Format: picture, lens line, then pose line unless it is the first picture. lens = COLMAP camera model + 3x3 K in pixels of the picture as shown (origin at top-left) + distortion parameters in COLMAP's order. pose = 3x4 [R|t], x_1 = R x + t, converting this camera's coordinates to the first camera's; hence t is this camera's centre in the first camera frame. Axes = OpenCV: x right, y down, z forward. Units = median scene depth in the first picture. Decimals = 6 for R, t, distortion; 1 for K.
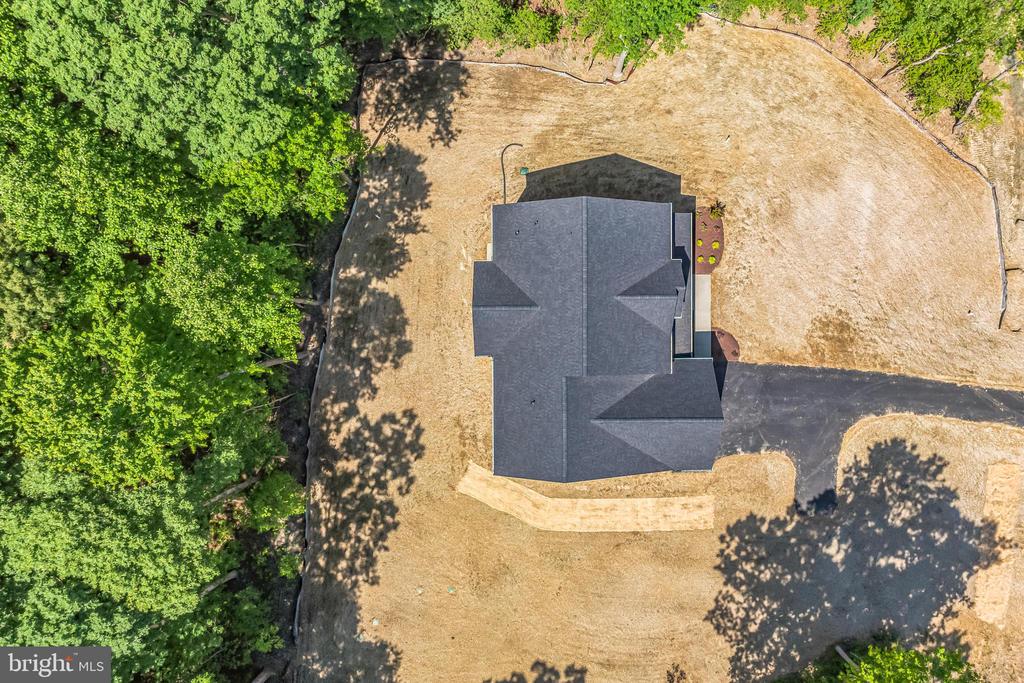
lens RADIAL K [[891.1, 0, 525.6], [0, 891.1, 364.3], [0, 0, 1]] dist [0.004875, -0.022239]
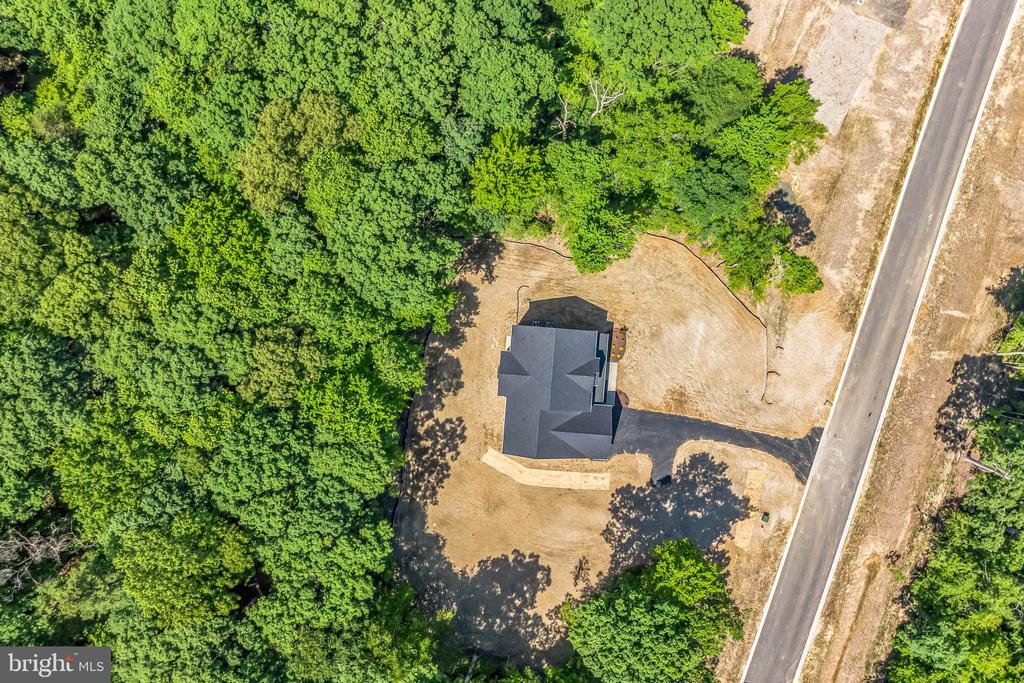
lens RADIAL K [[891.1, 0, 511.2], [0, 891.1, 351.5], [0, 0, 1]] dist [0.004875, -0.022239]
pose [[0.996597, 0.082150, -0.006826, -0.017996], [-0.082239, 0.996513, -0.014071, -0.077893], [0.005646, 0.014585, 0.999878, -0.993736]]
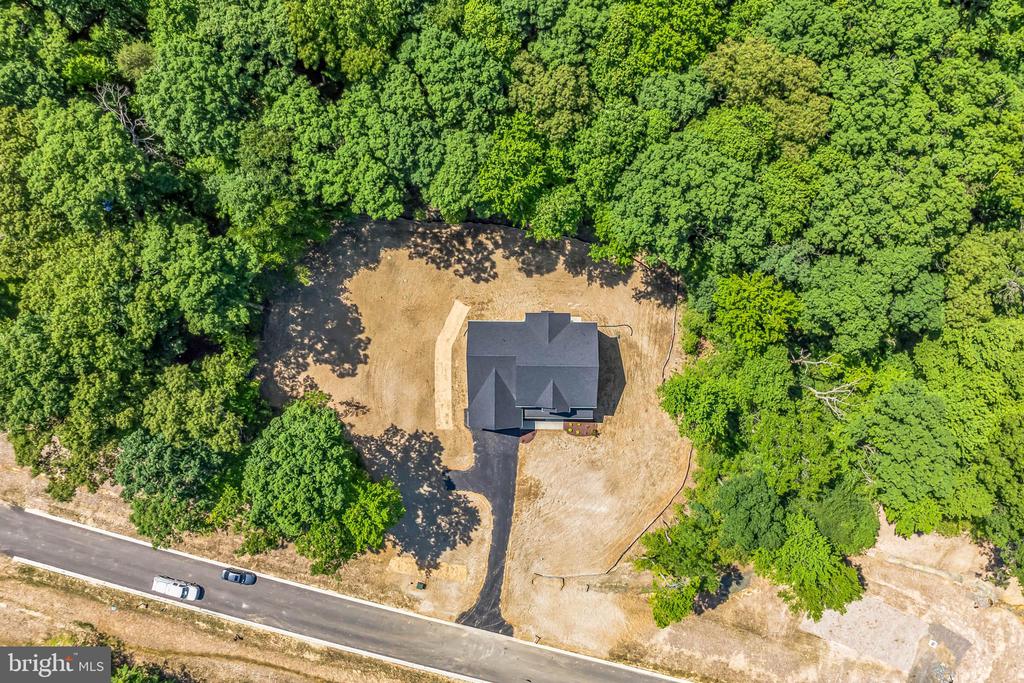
lens RADIAL K [[891.1, 0, 507.3], [0, 891.1, 338.9], [0, 0, 1]] dist [0.004875, -0.022239]
pose [[-0.014582, 0.999589, 0.024699, -0.042673], [-0.999775, -0.014195, -0.015739, 0.059947], [-0.015382, -0.024923, 0.999571, -0.989541]]
